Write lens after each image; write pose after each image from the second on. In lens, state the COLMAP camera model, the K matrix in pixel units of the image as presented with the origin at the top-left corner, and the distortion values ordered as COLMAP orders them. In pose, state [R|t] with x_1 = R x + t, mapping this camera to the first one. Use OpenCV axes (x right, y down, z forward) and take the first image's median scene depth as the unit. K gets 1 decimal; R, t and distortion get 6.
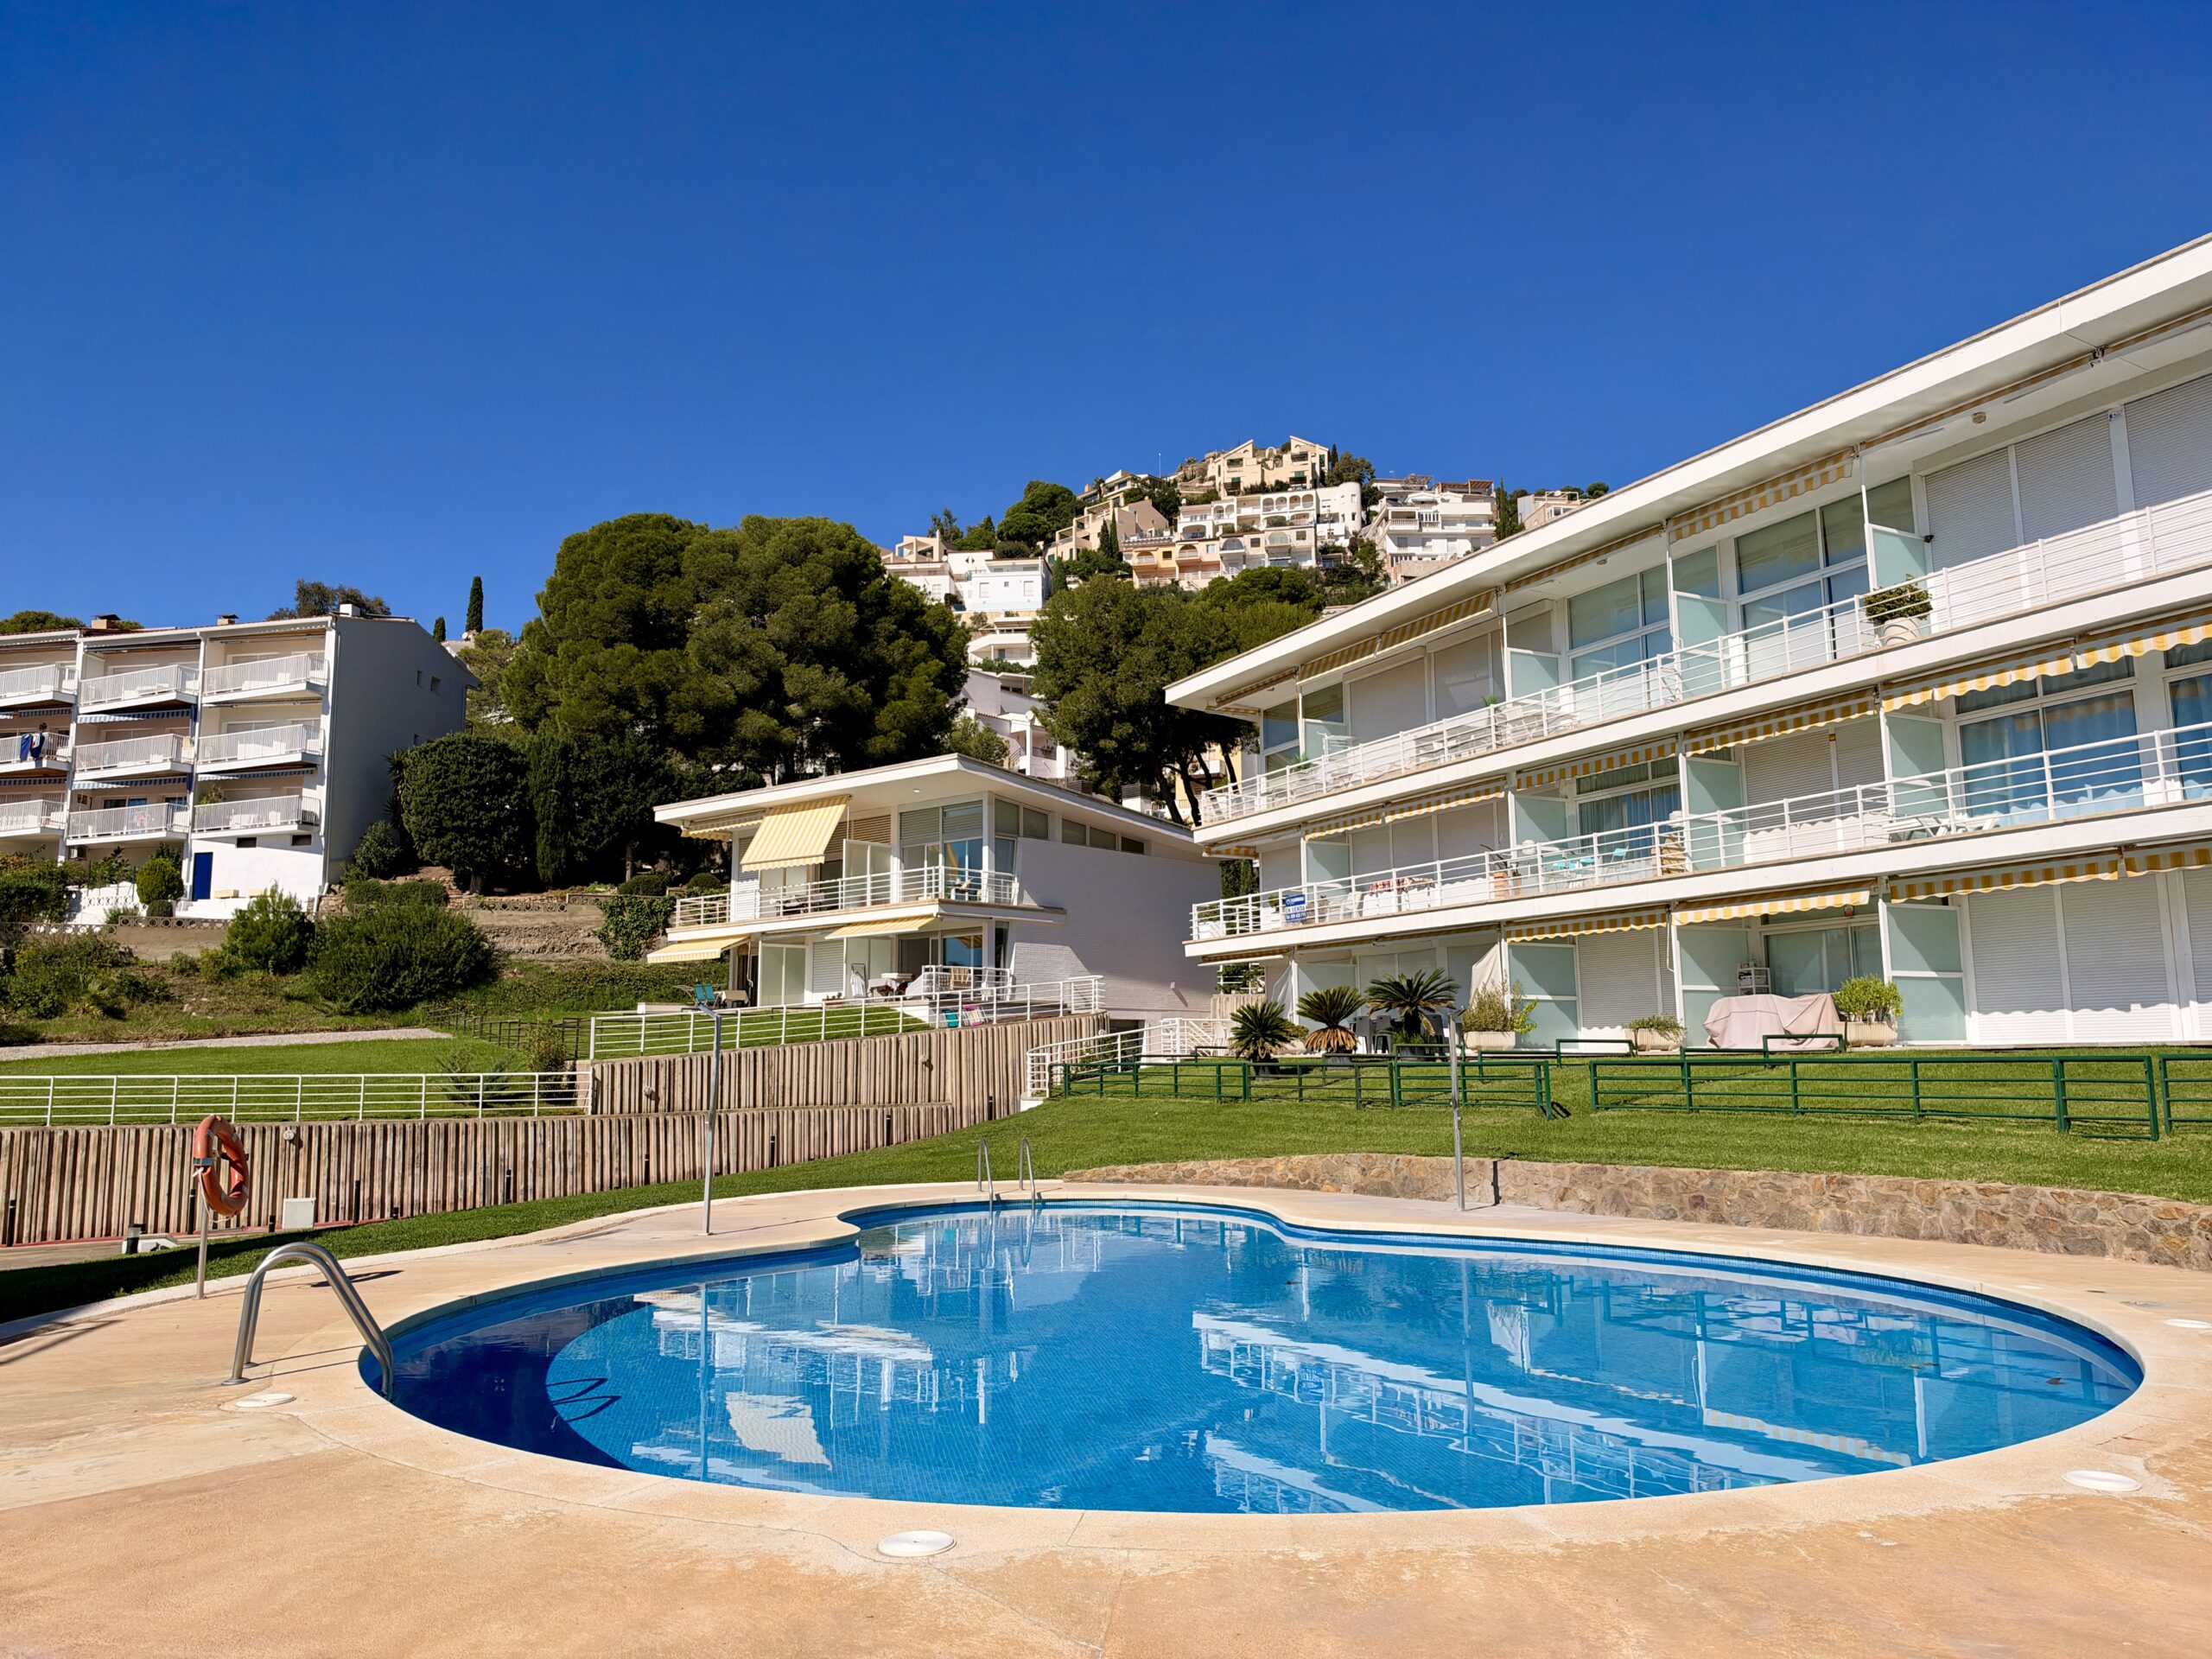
lens RADIAL K [[1586.5, 0, 1100.9], [0, 1586.5, 836.0], [0, 0, 1]] dist [0.129624, -0.240199]
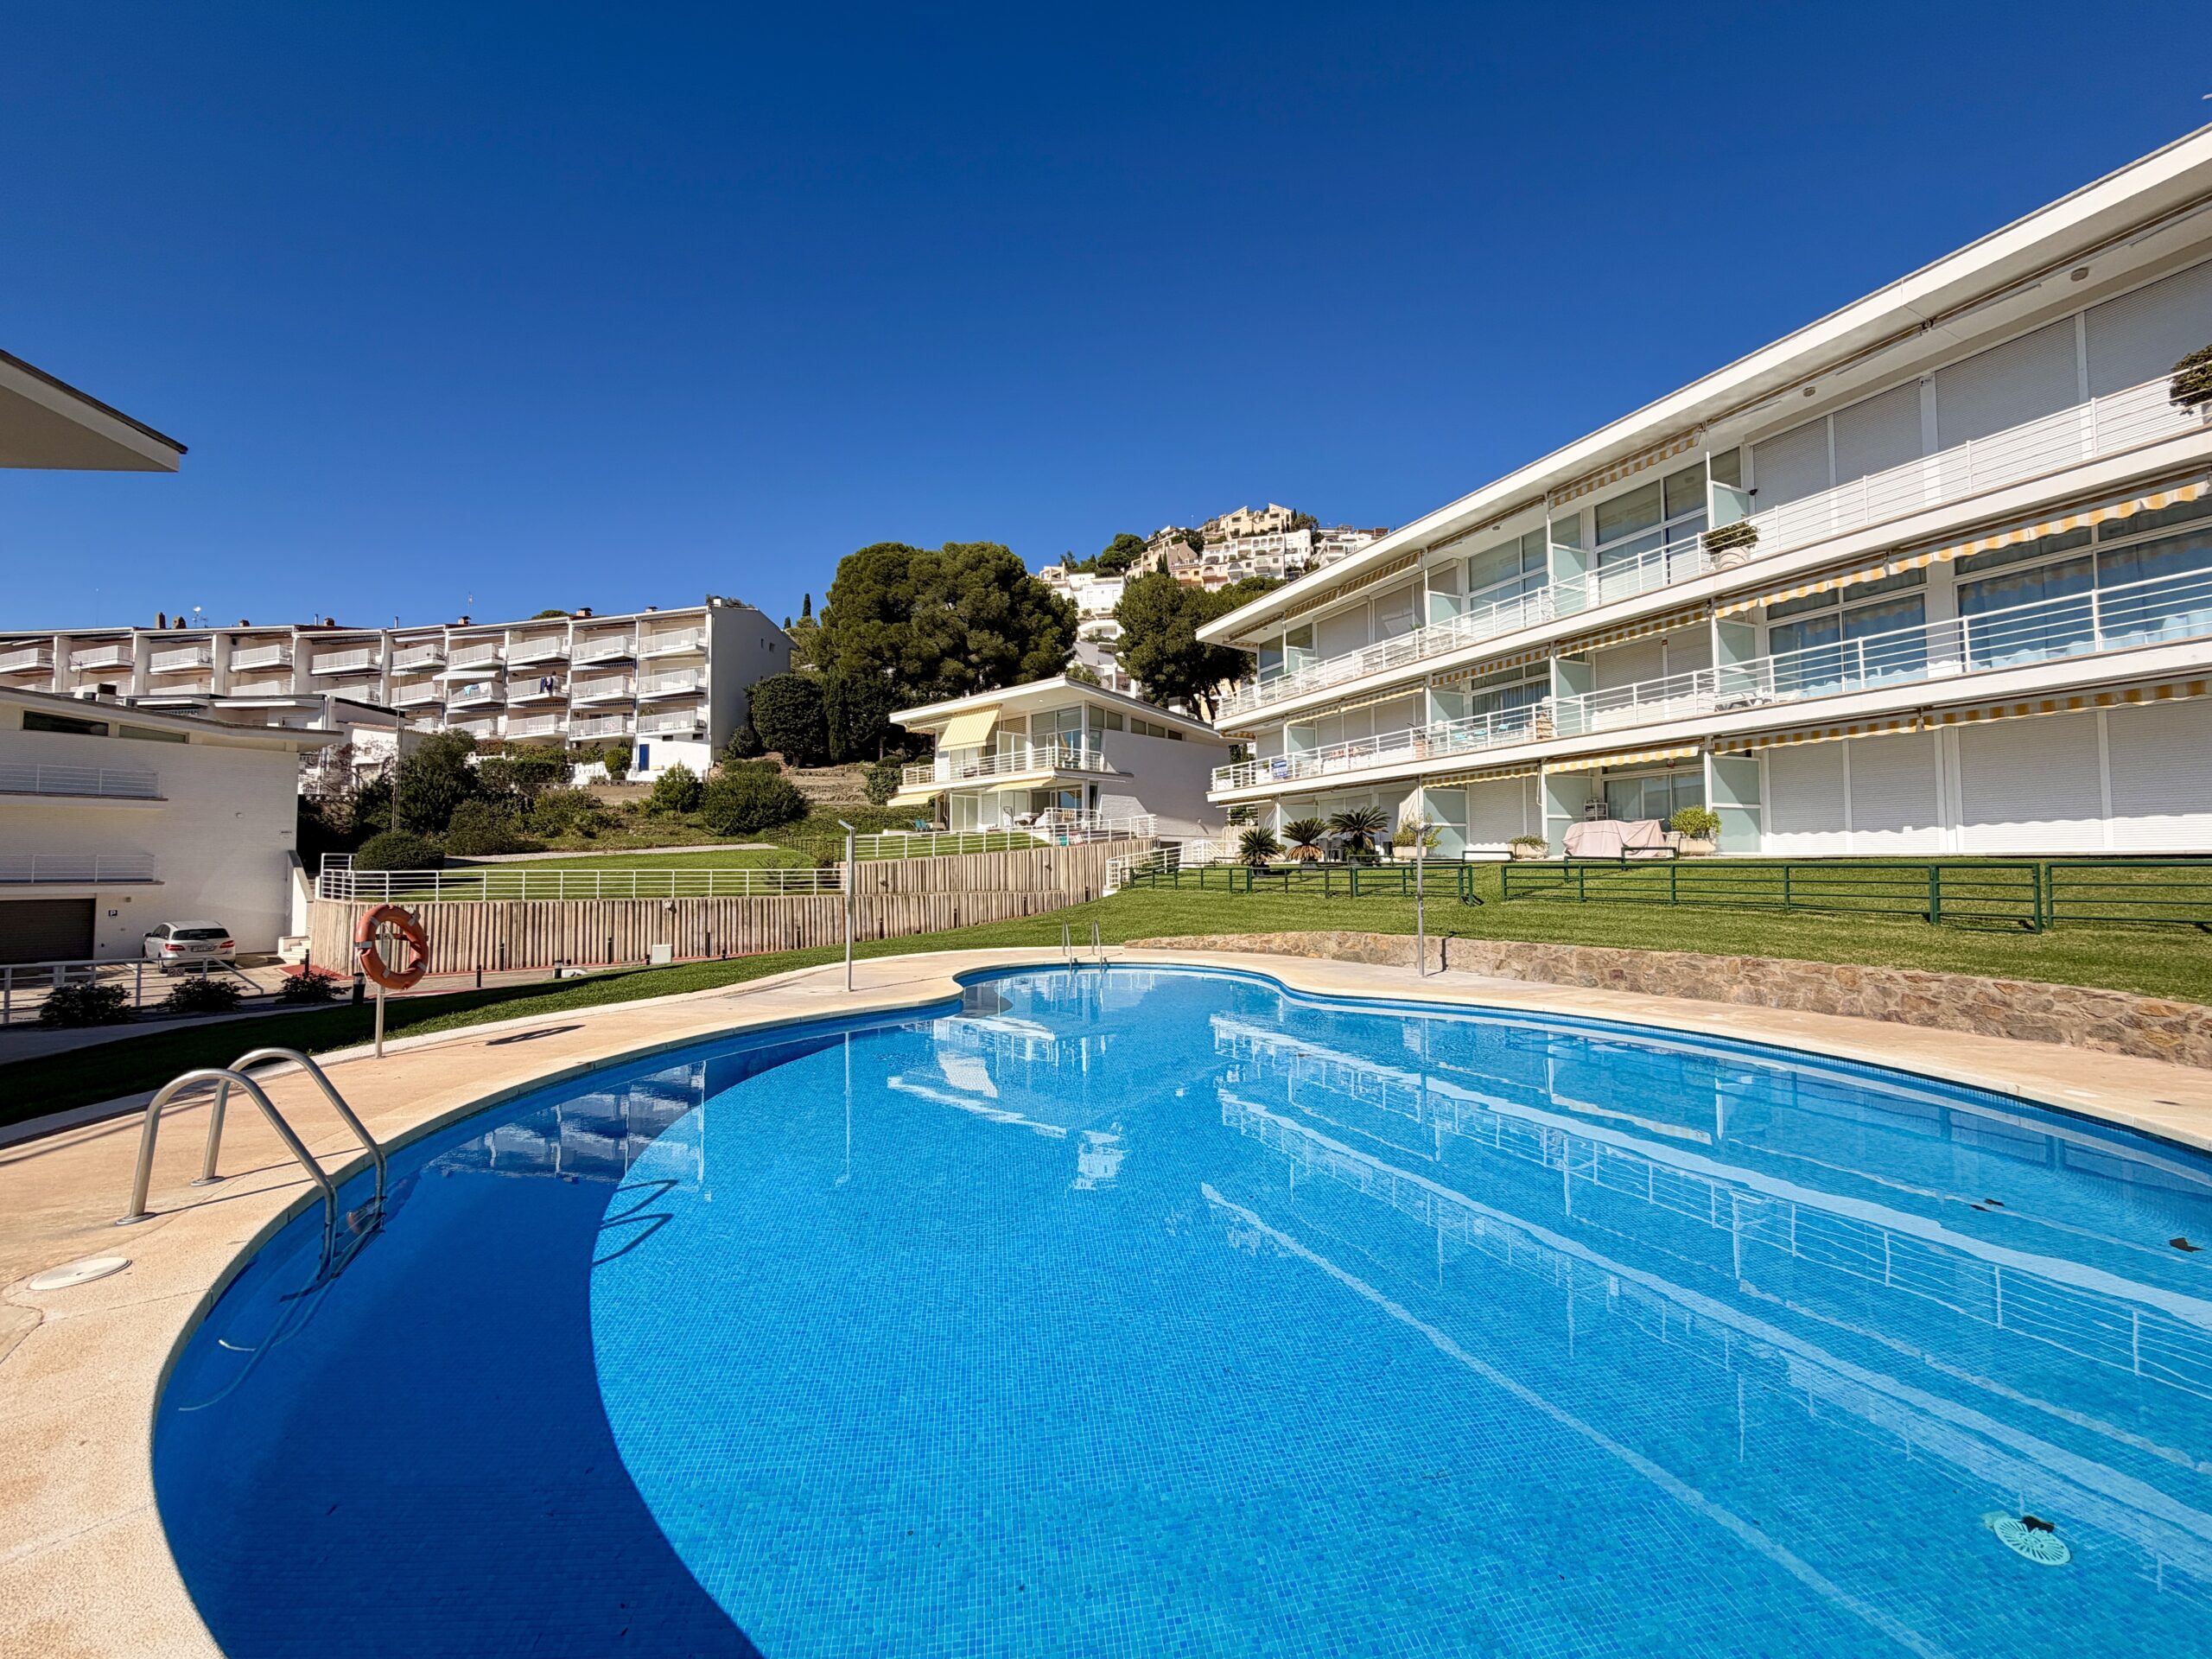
lens RADIAL K [[879.9, 0, 1099.4], [0, 879.9, 830.4], [0, 0, 1]] dist [0.000878, -0.000060]
pose [[0.997805, 0.002412, -0.066173, 0.003333], [0.004205, 0.995011, 0.099674, 0.017331], [0.066084, -0.099733, 0.992817, 0.119805]]
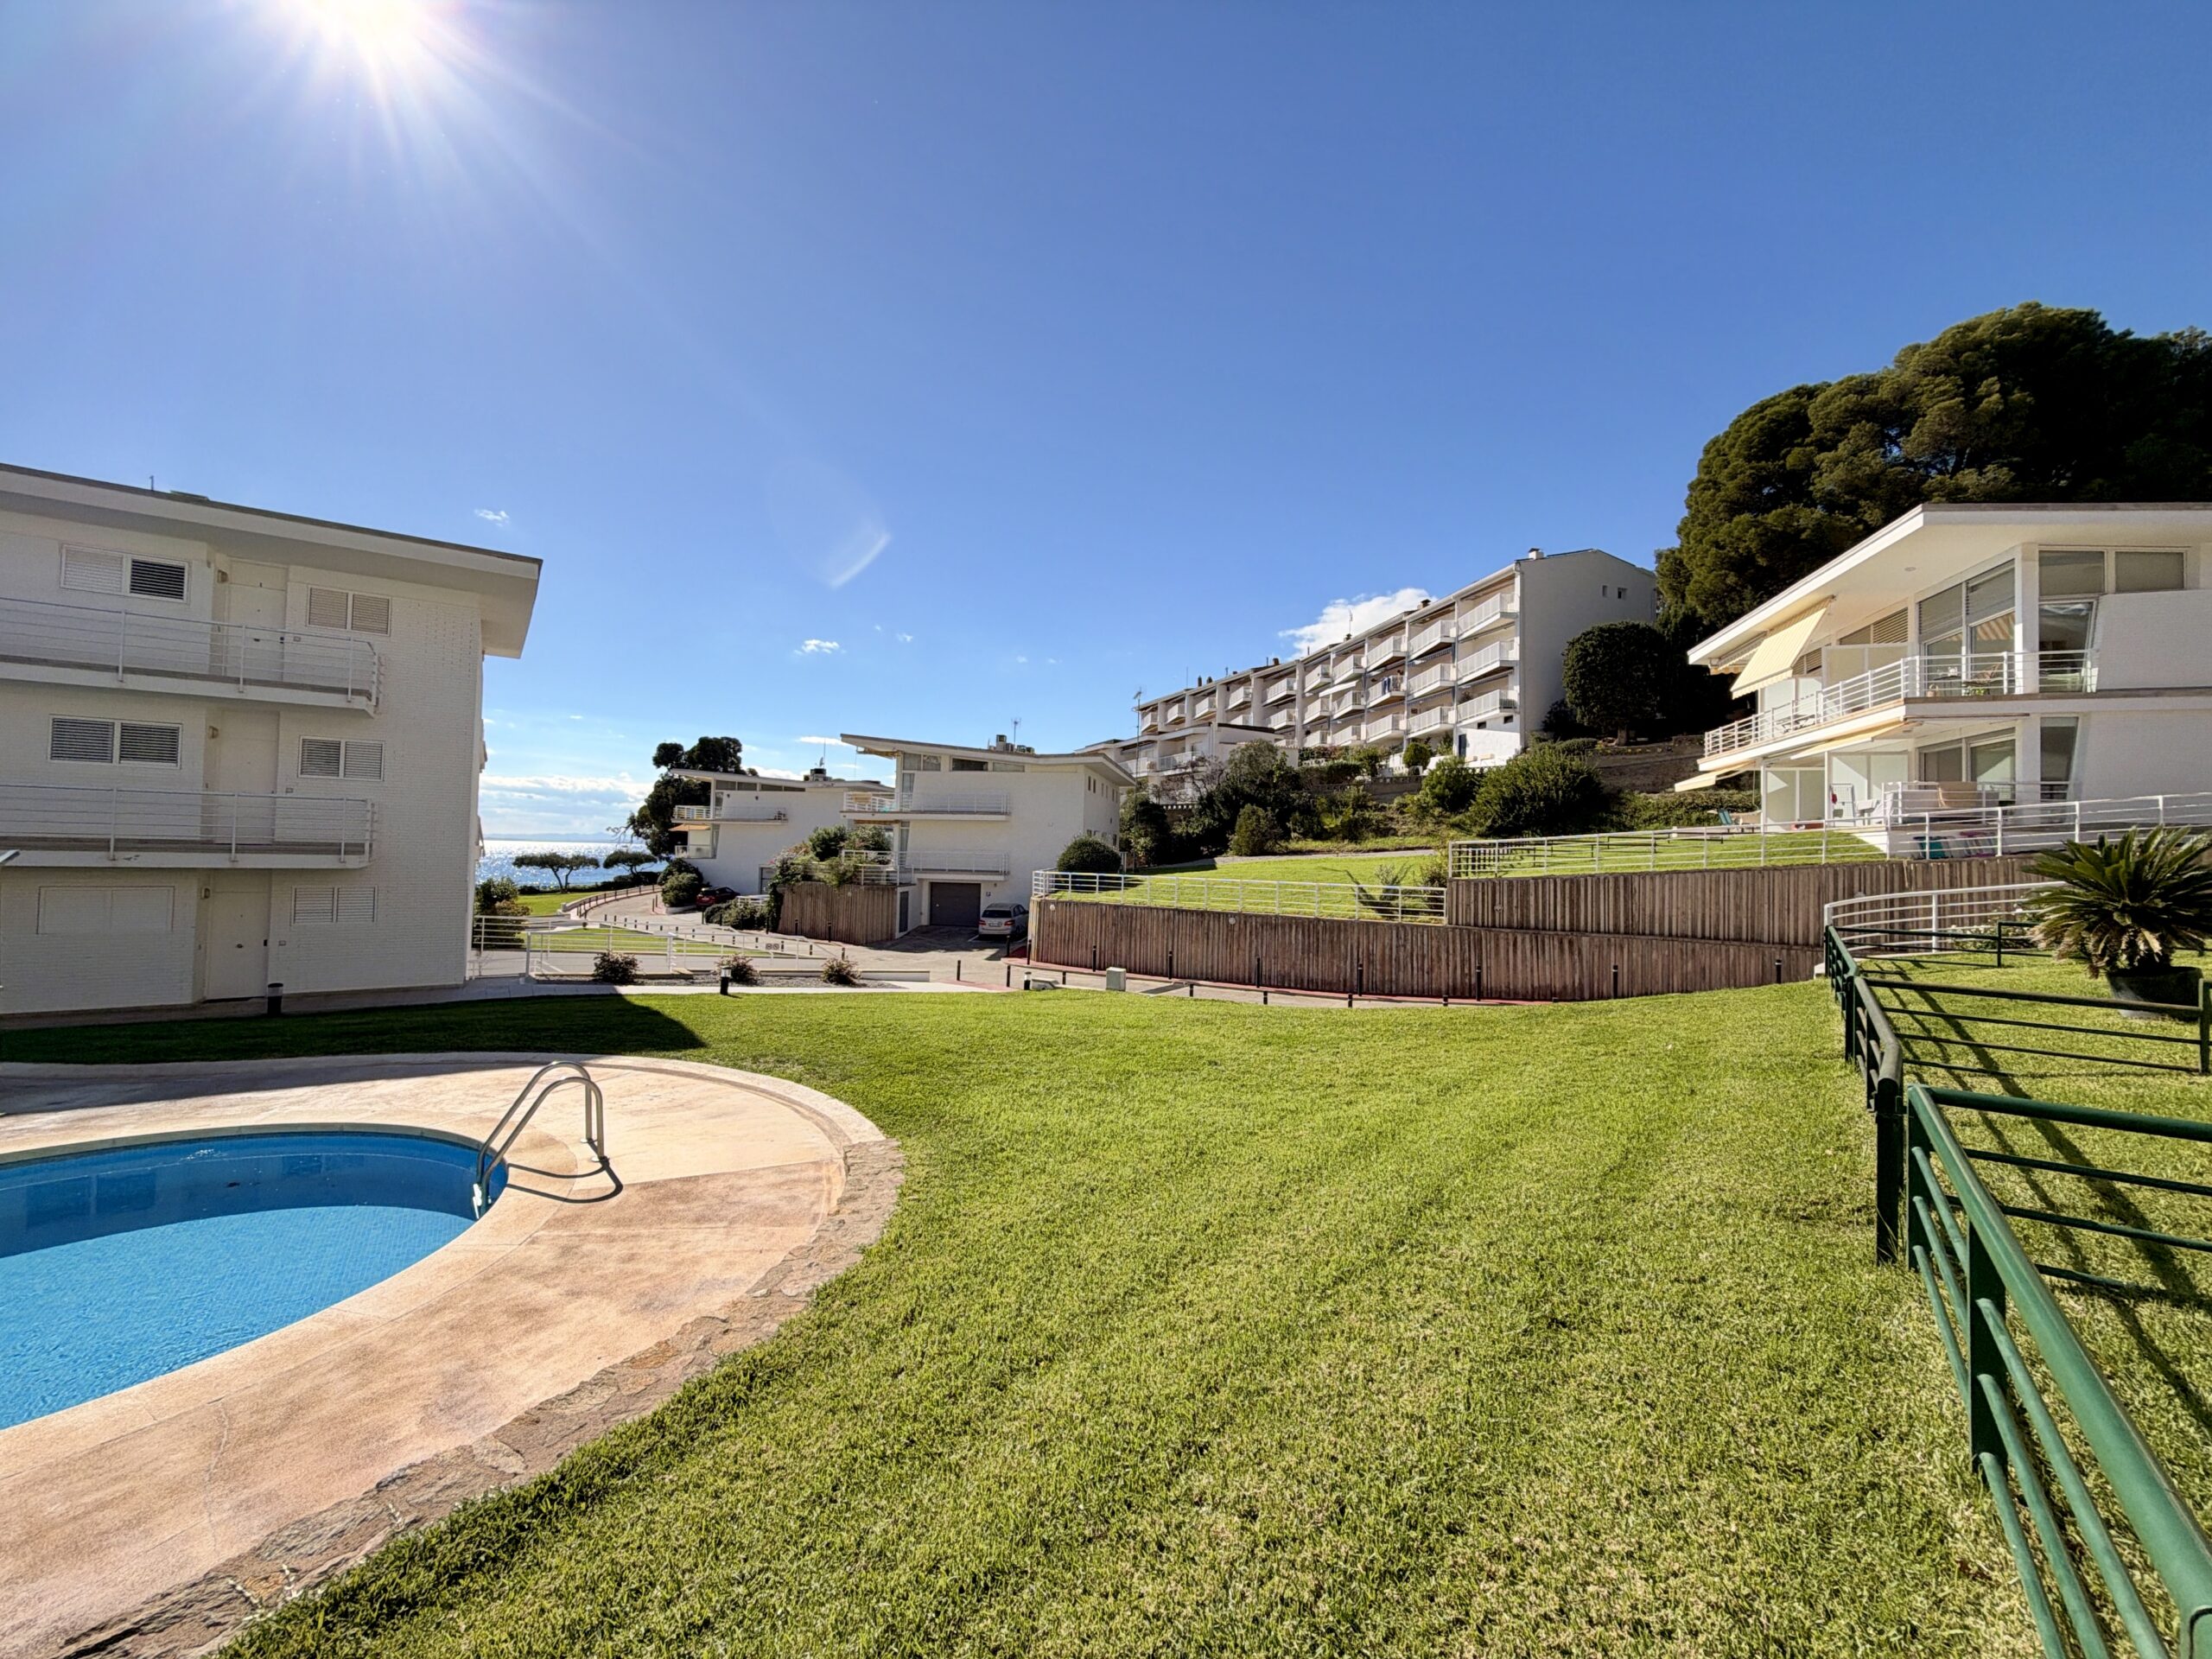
lens RADIAL K [[882.9, 0, 1098.0], [0, 882.9, 829.8], [0, 0, 1]] dist [0.000391, 0.000077]
pose [[0.402556, -0.009656, -0.915345, 0.171067], [0.115432, 0.992498, 0.040295, 0.046557], [0.908088, -0.121881, 0.400650, 0.516982]]
